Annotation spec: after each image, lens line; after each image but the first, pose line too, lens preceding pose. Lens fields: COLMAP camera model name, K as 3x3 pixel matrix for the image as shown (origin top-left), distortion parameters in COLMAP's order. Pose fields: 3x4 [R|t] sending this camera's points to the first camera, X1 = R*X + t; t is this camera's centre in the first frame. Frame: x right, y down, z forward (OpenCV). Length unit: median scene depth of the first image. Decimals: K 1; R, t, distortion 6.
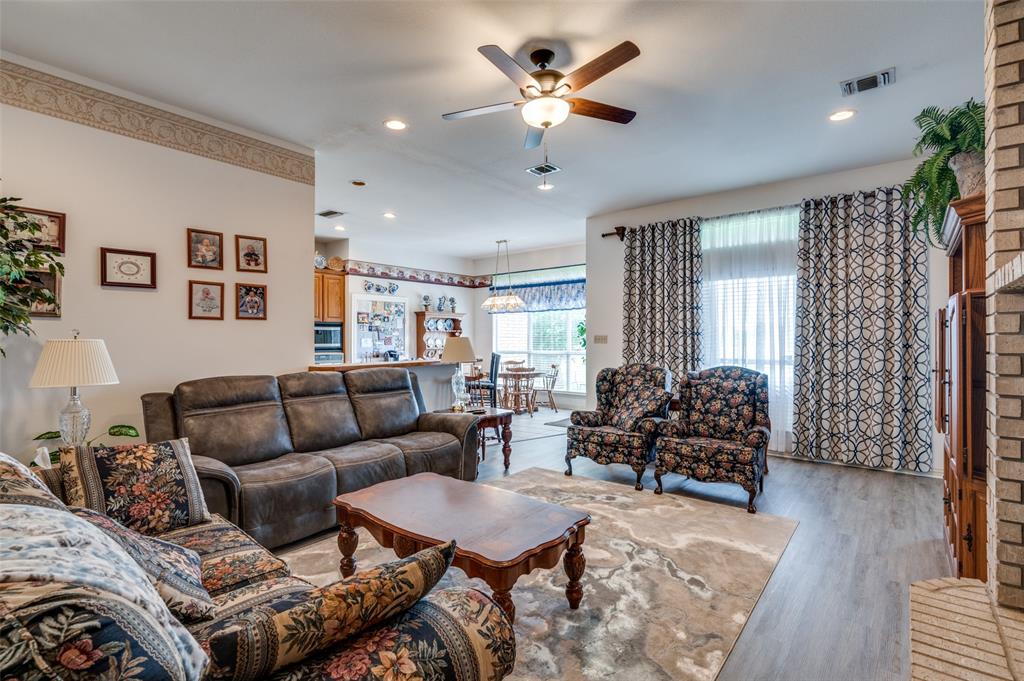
lens RADIAL K [[482.5, 0, 519.0], [0, 482.5, 337.2], [0, 0, 1]] dist [-0.000051, 0.000139]
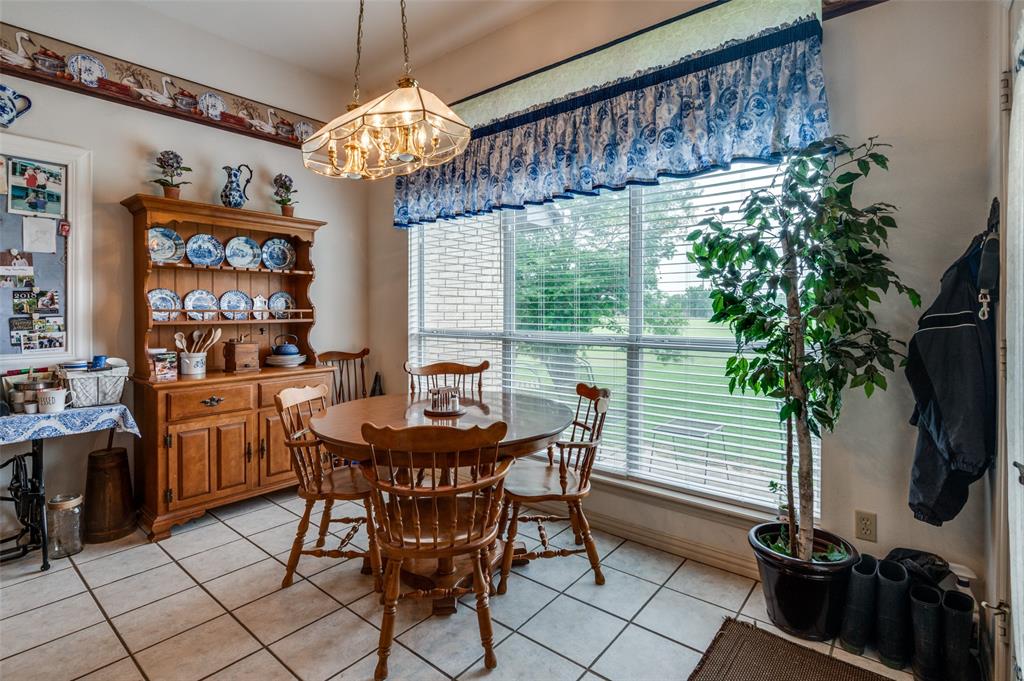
lens RADIAL K [[489.2, 0, 513.4], [0, 489.2, 308.9], [0, 0, 1]] dist [-0.000214, 0.000022]
pose [[0.999848, 0.003511, -0.017093, 0.034178], [-0.003417, 0.999979, 0.005522, 0.011836], [0.017112, -0.005462, 0.999839, 0.699919]]
